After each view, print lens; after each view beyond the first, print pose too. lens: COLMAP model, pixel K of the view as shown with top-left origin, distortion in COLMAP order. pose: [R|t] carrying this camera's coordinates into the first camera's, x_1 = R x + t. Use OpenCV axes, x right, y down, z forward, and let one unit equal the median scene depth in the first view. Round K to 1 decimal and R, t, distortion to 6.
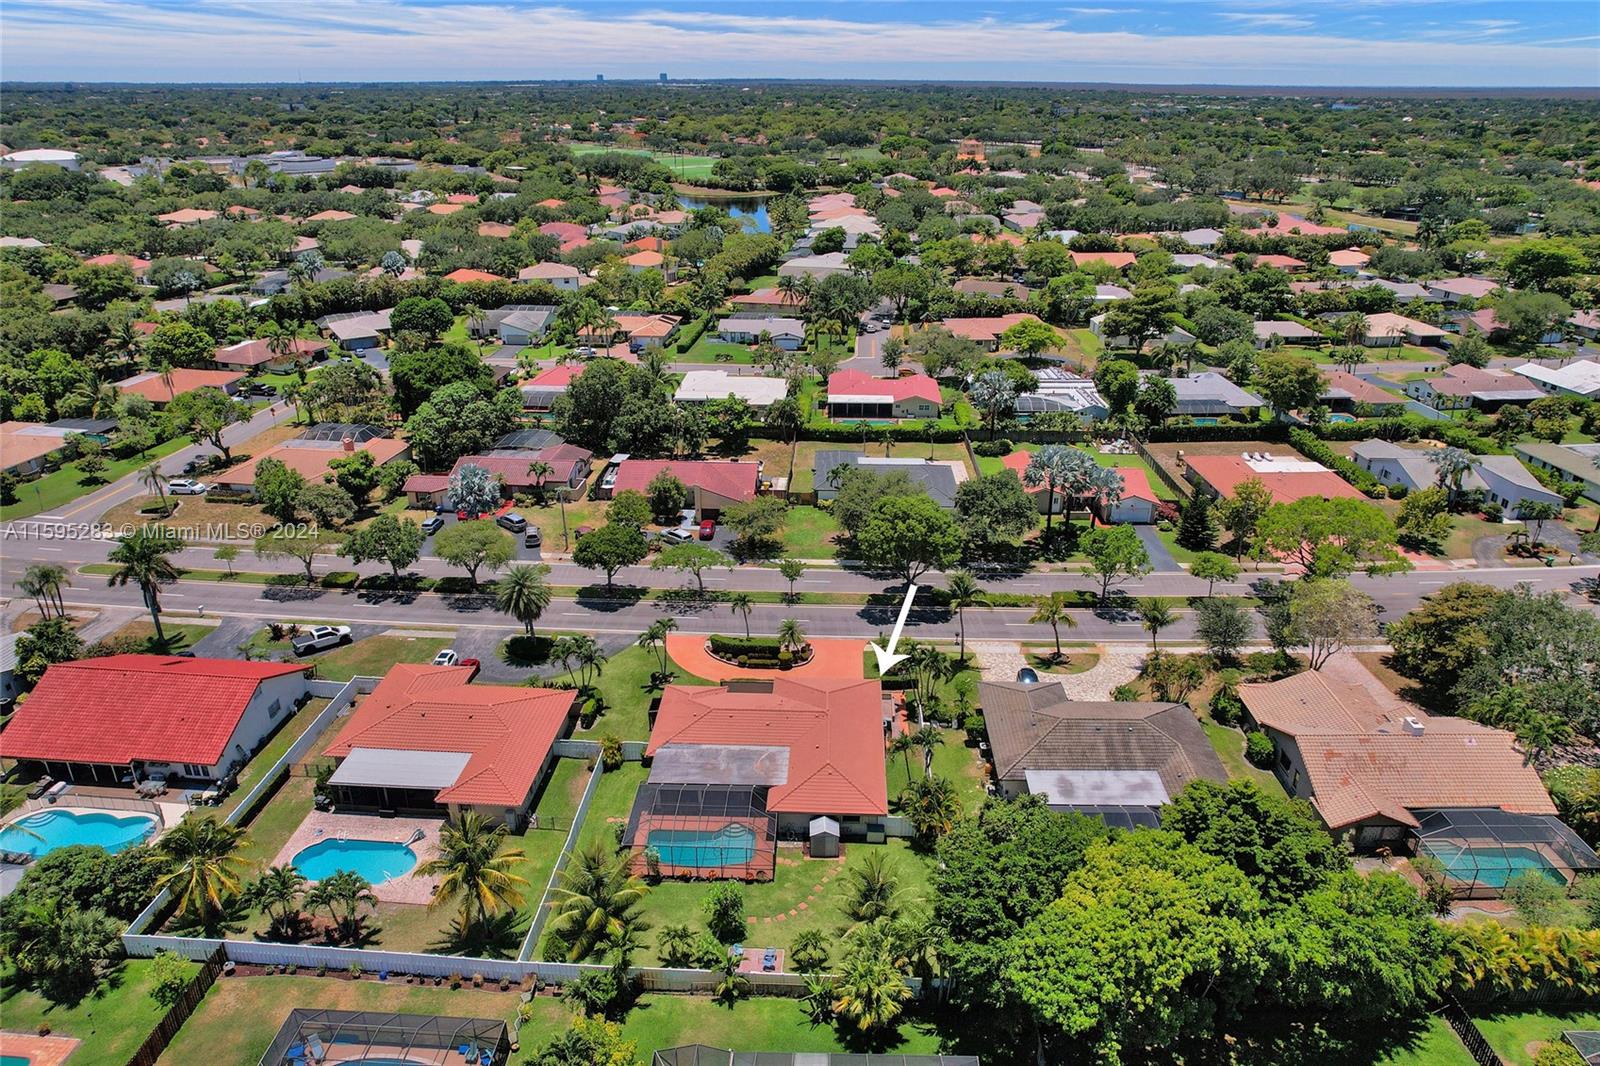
lens RADIAL K [[1082.1, 0, 802.5], [0, 1082.1, 553.3], [0, 0, 1]] dist [-0.076489, 0.063408]
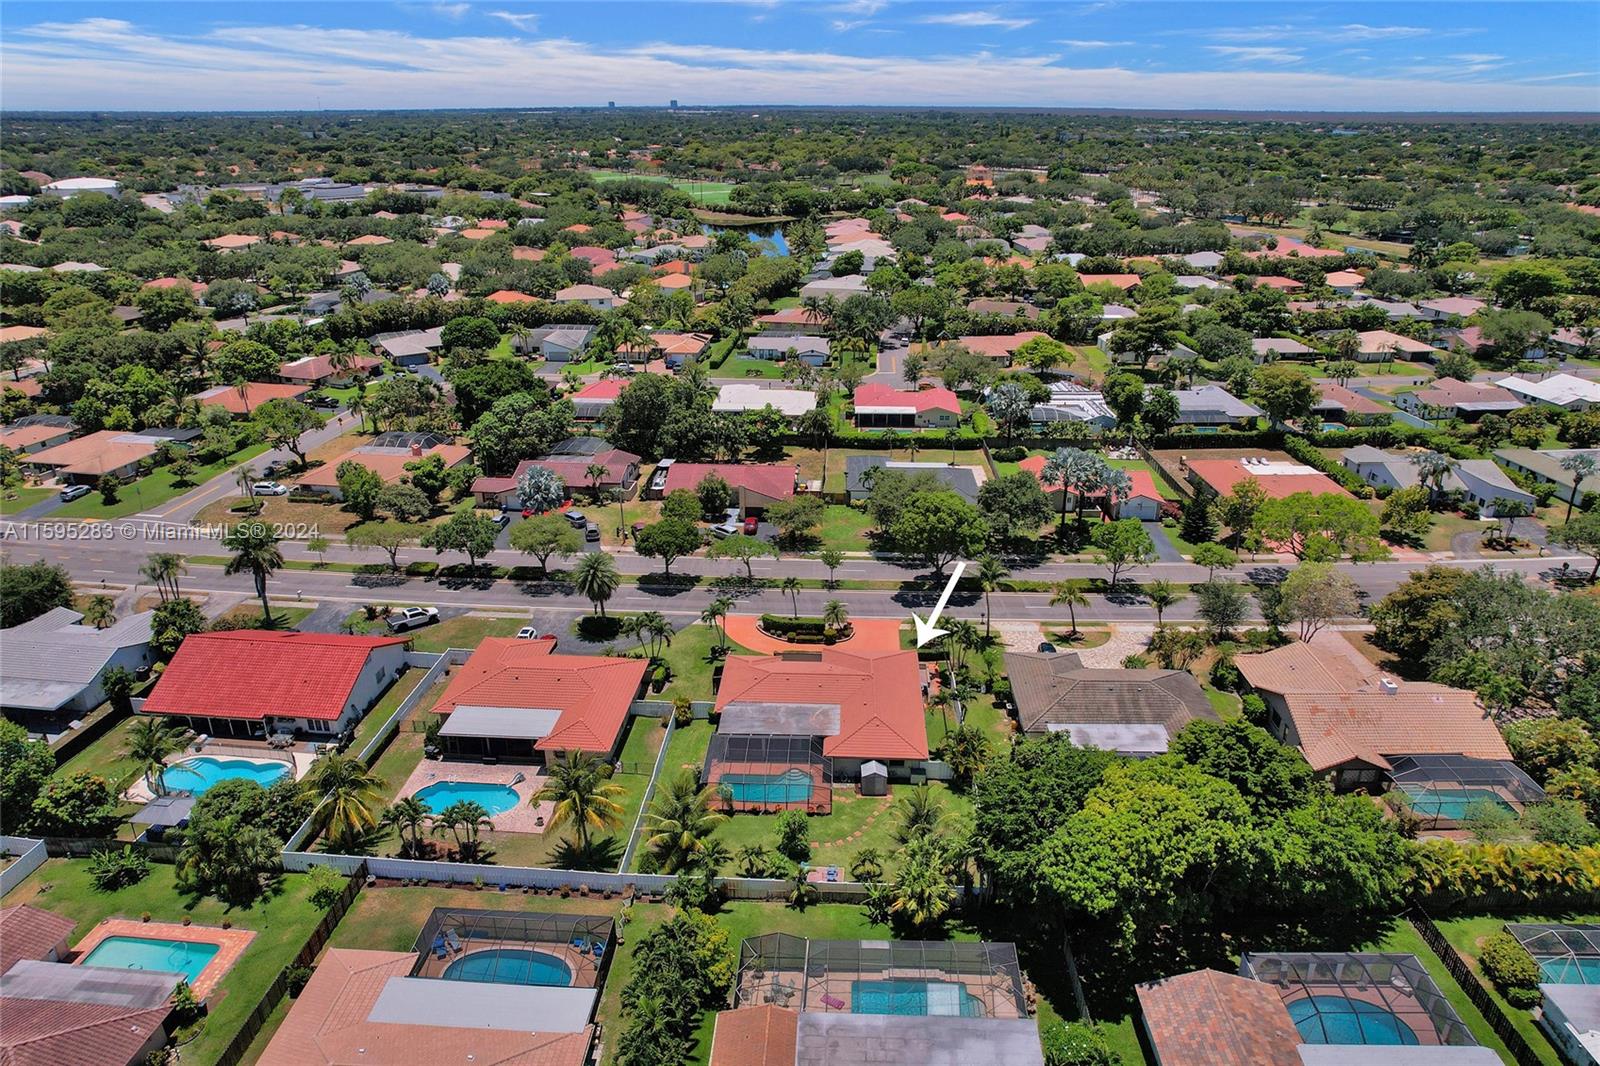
lens RADIAL K [[1072.0, 0, 802.1], [0, 1072.0, 559.0], [0, 0, 1]] dist [-0.073201, 0.057837]
pose [[0.999974, 0.000038, -0.007151, -0.031868], [-0.000131, 0.999915, -0.013014, 0.028957], [0.007149, 0.013015, 0.999890, -0.095670]]
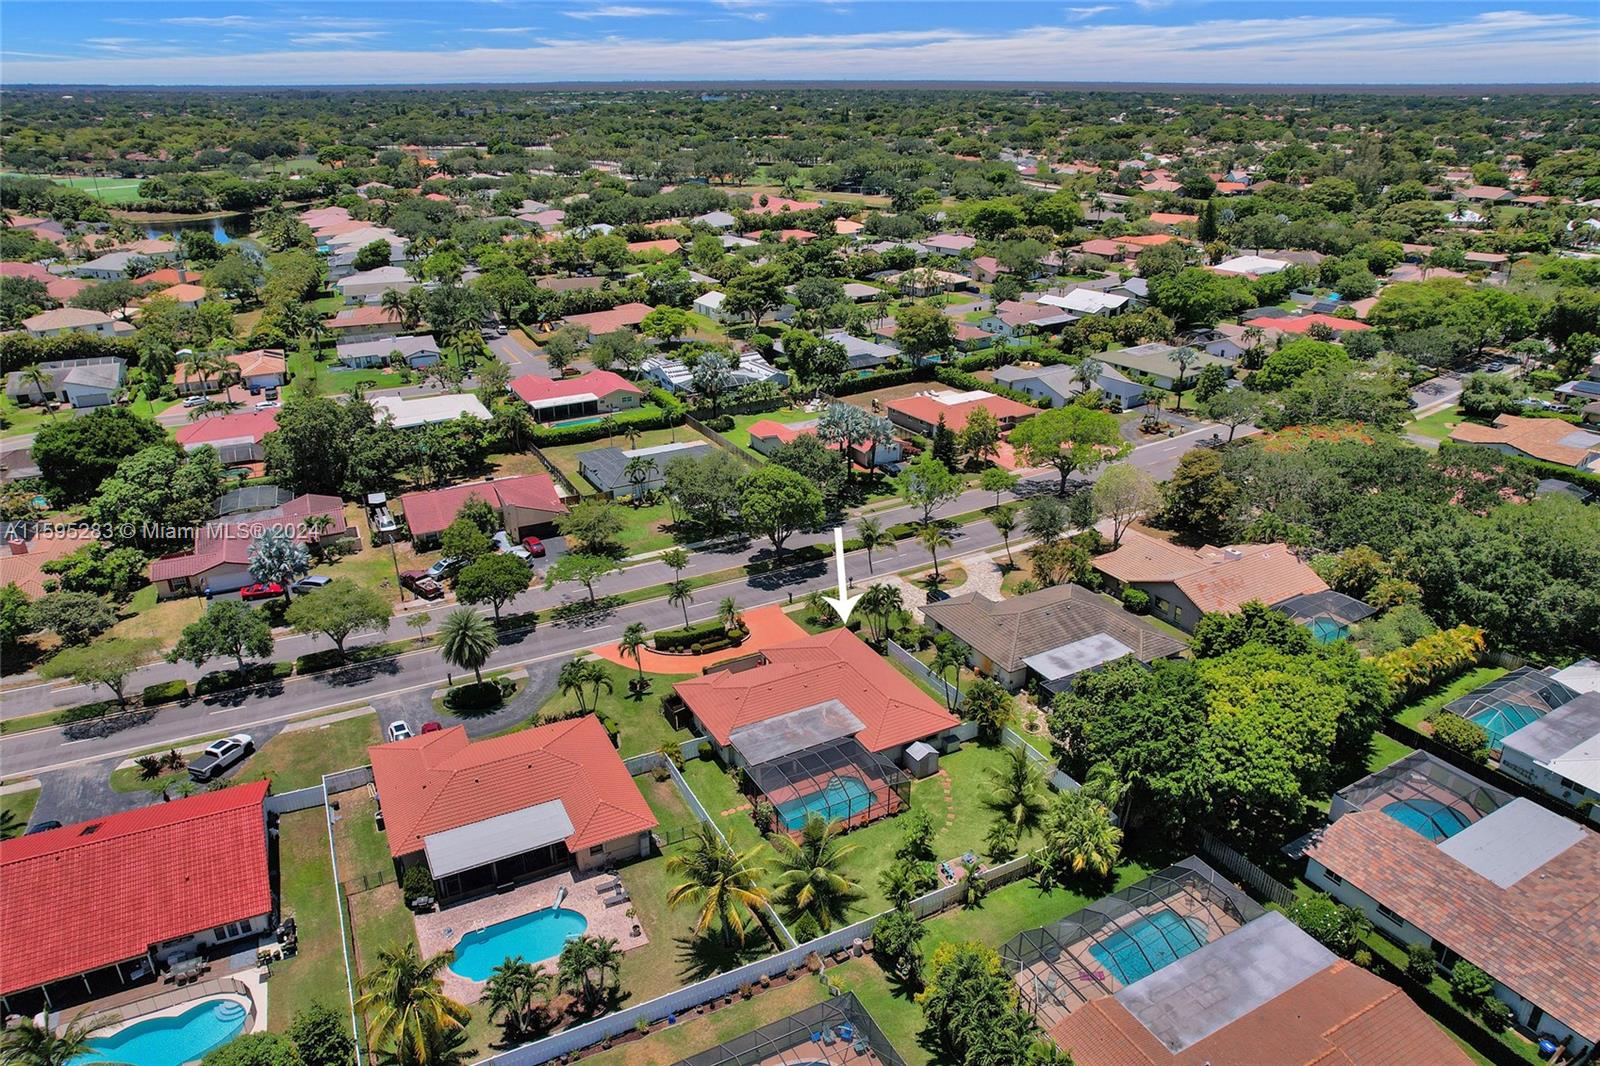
lens RADIAL K [[1069.6, 0, 802.6], [0, 1069.6, 547.1], [0, 0, 1]] dist [-0.076338, 0.067297]
pose [[0.858131, -0.212266, 0.467498, -0.365542], [0.212486, 0.975726, 0.052991, -0.023153], [-0.467398, 0.053864, 0.882404, 0.048721]]
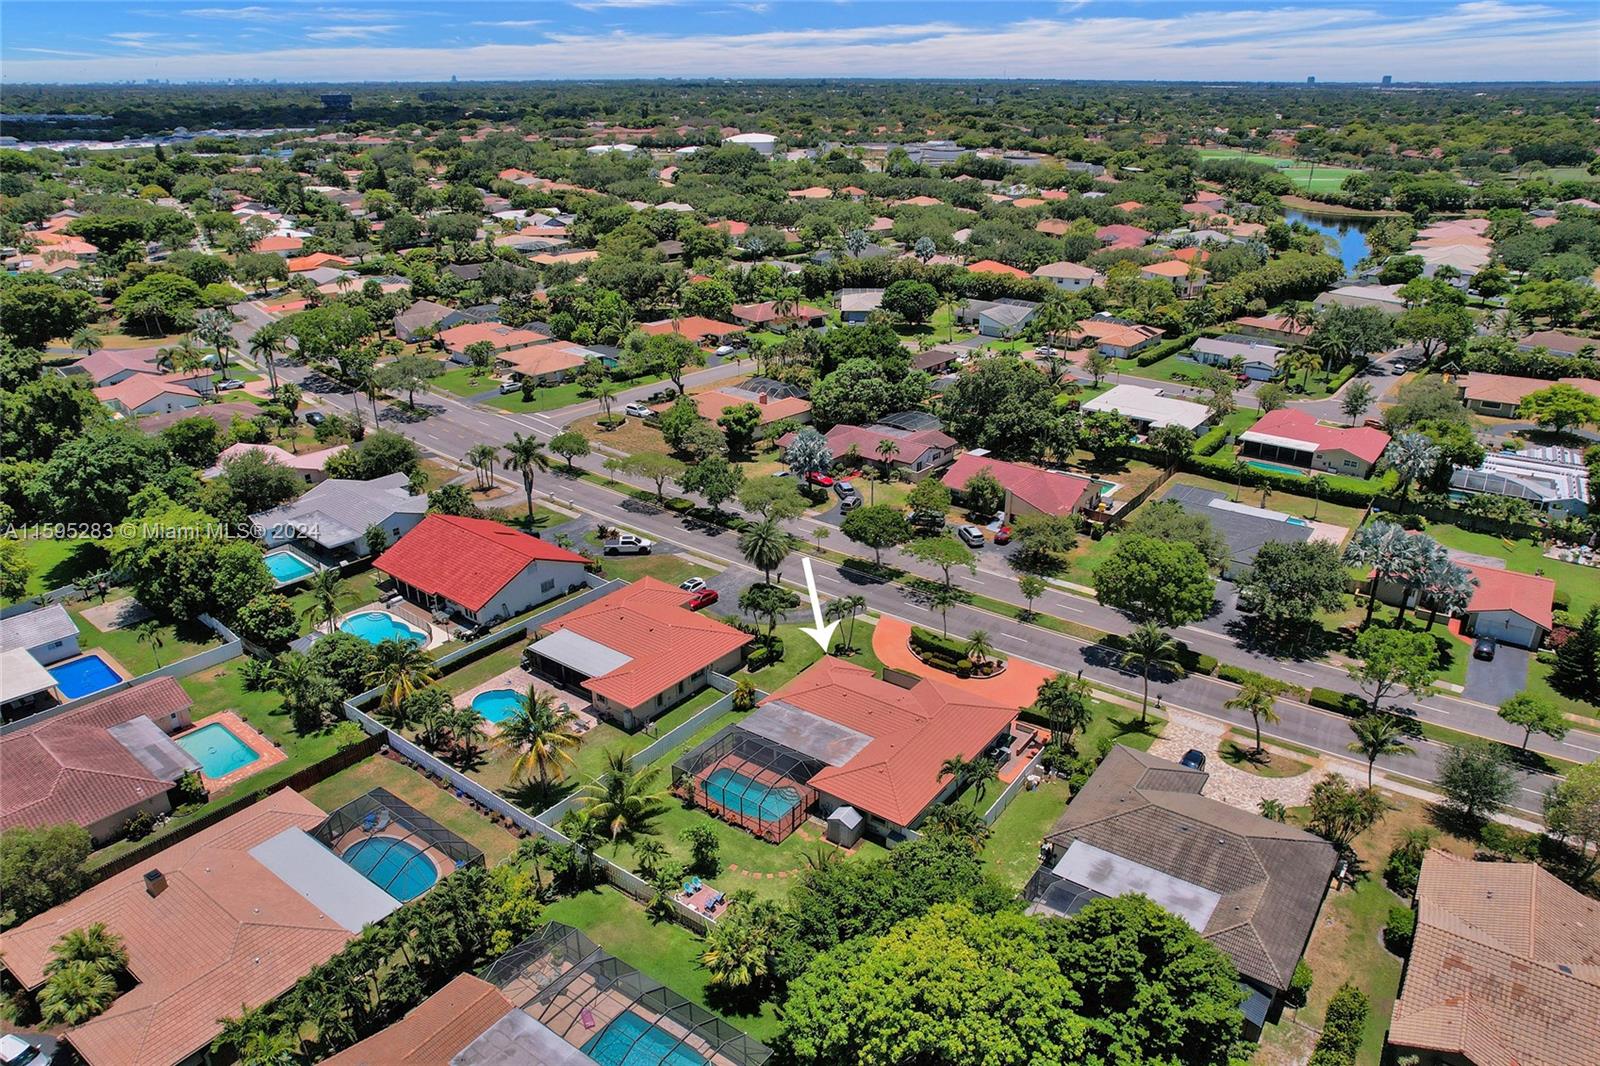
lens RADIAL K [[1082.1, 0, 802.5], [0, 1082.1, 553.3], [0, 0, 1]] dist [-0.076489, 0.063408]
pose [[0.829816, 0.224551, -0.510865, 0.298004], [-0.224188, 0.972488, 0.063301, -0.028957], [0.511024, 0.062001, 0.857327, 0.056670]]
